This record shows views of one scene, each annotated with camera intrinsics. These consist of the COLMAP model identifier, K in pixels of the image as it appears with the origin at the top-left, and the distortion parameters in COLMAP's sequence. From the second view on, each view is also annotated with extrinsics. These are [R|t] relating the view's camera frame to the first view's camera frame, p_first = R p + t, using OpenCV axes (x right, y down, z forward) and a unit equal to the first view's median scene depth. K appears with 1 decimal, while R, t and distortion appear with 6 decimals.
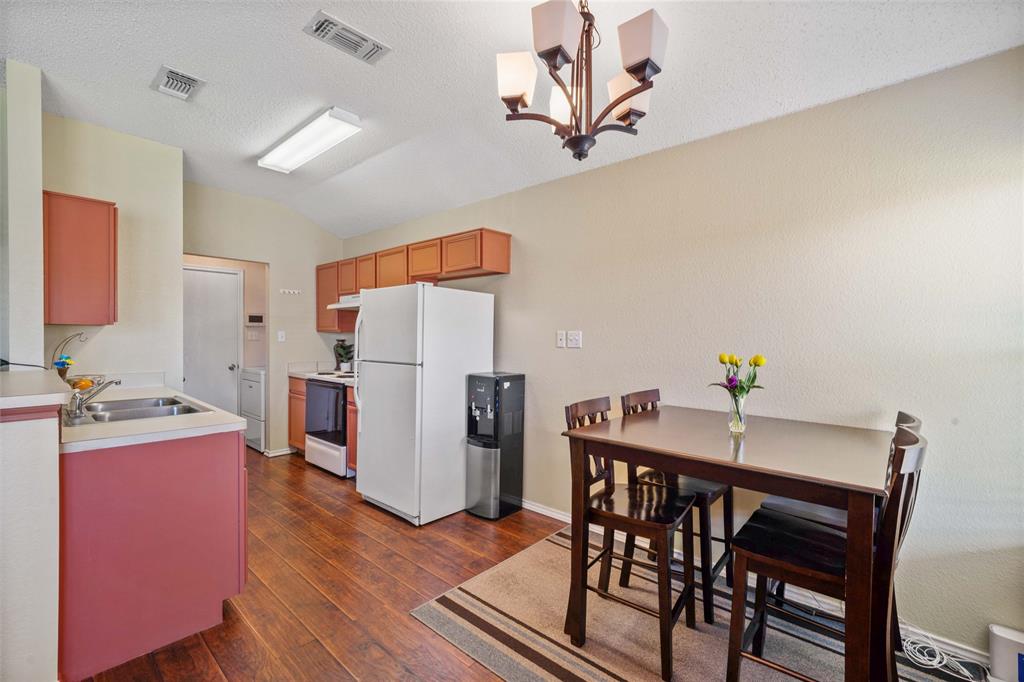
lens RADIAL K [[441.7, 0, 526.1], [0, 441.7, 350.2], [0, 0, 1]] dist [-0.002538, 0.000125]
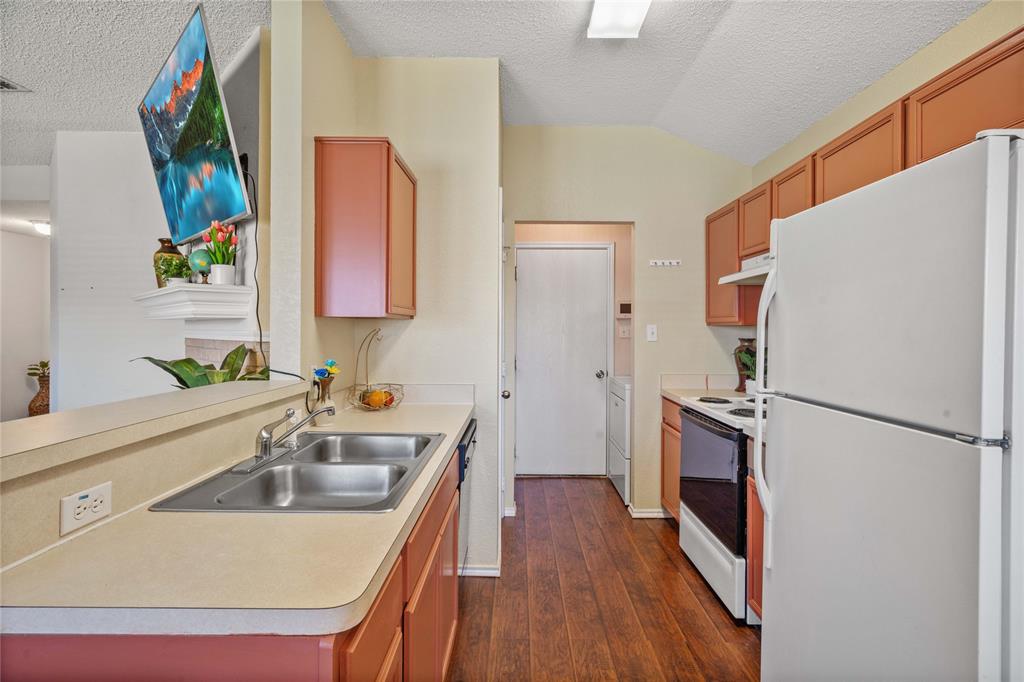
lens RADIAL K [[521.3, 0, 492.8], [0, 521.3, 325.6], [0, 0, 1]] dist [0.000757, -0.000148]
pose [[0.634402, -0.011456, -0.772919, -0.170150], [-0.022131, 0.999211, -0.032975, -0.018104], [0.772687, 0.038025, 0.633648, 0.508796]]
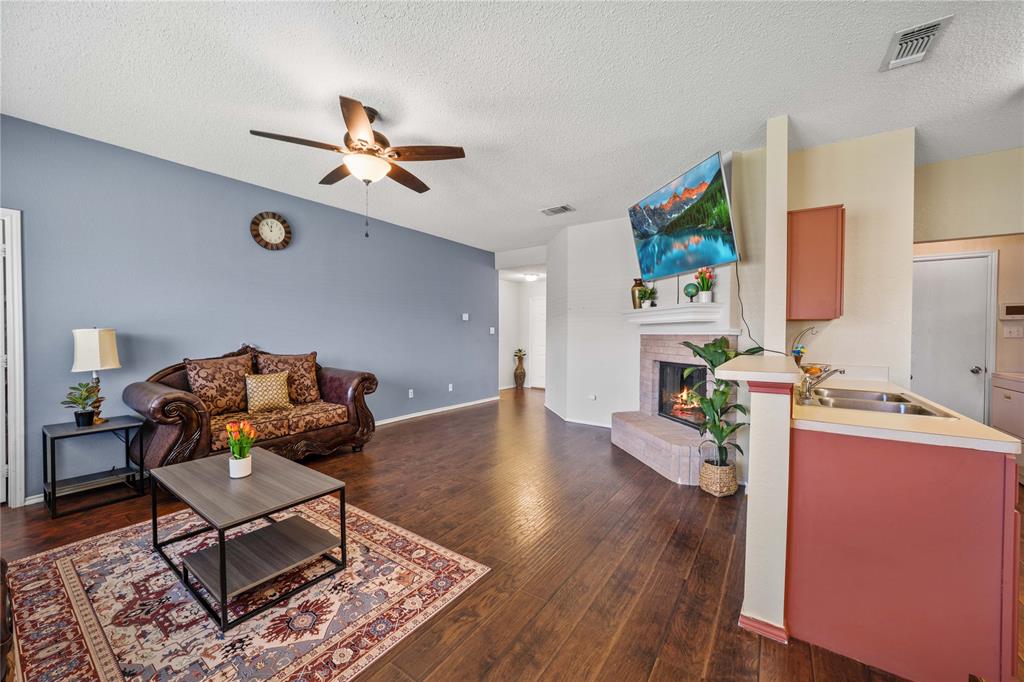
lens RADIAL K [[389.9, 0, 507.4], [0, 389.9, 332.6], [0, 0, 1]] dist [-0.005204, 0.000845]
pose [[0.108068, -0.008358, -0.994108, -0.060729], [-0.034209, 0.999341, -0.012121, 0.012358], [0.993555, 0.035318, 0.107711, 0.069992]]
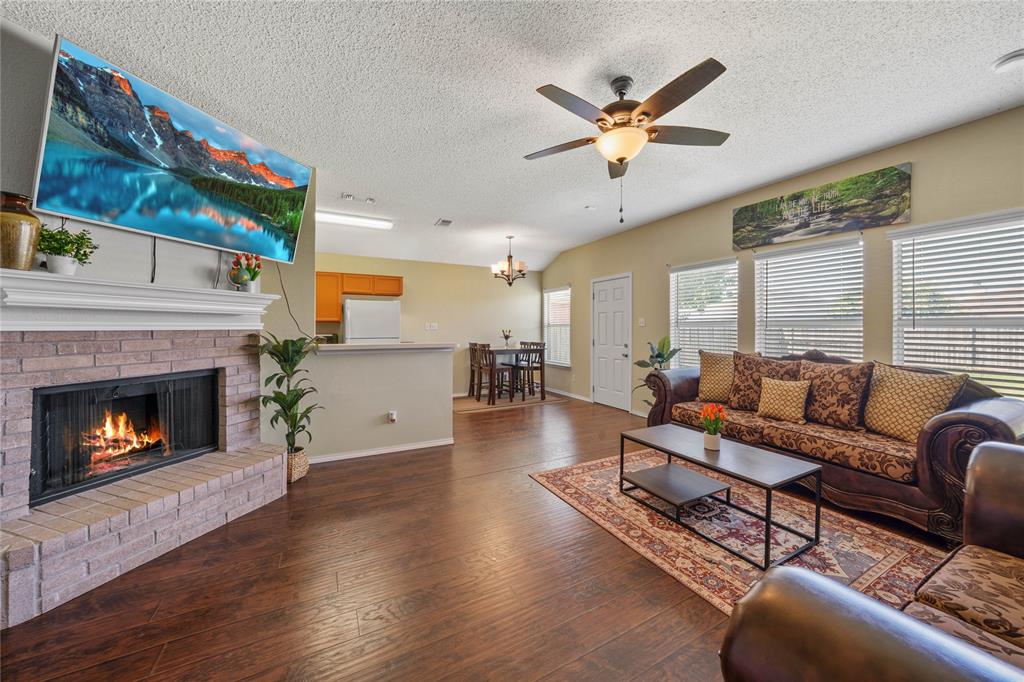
lens RADIAL K [[364.3, 0, 499.6], [0, 364.3, 336.1], [0, 0, 1]] dist [-0.015514, 0.001031]
pose [[0.386361, -0.035031, 0.921682, -1.565401], [0.034413, 0.999130, 0.023549, -0.004658], [-0.921705, 0.022619, 0.387230, -0.179326]]
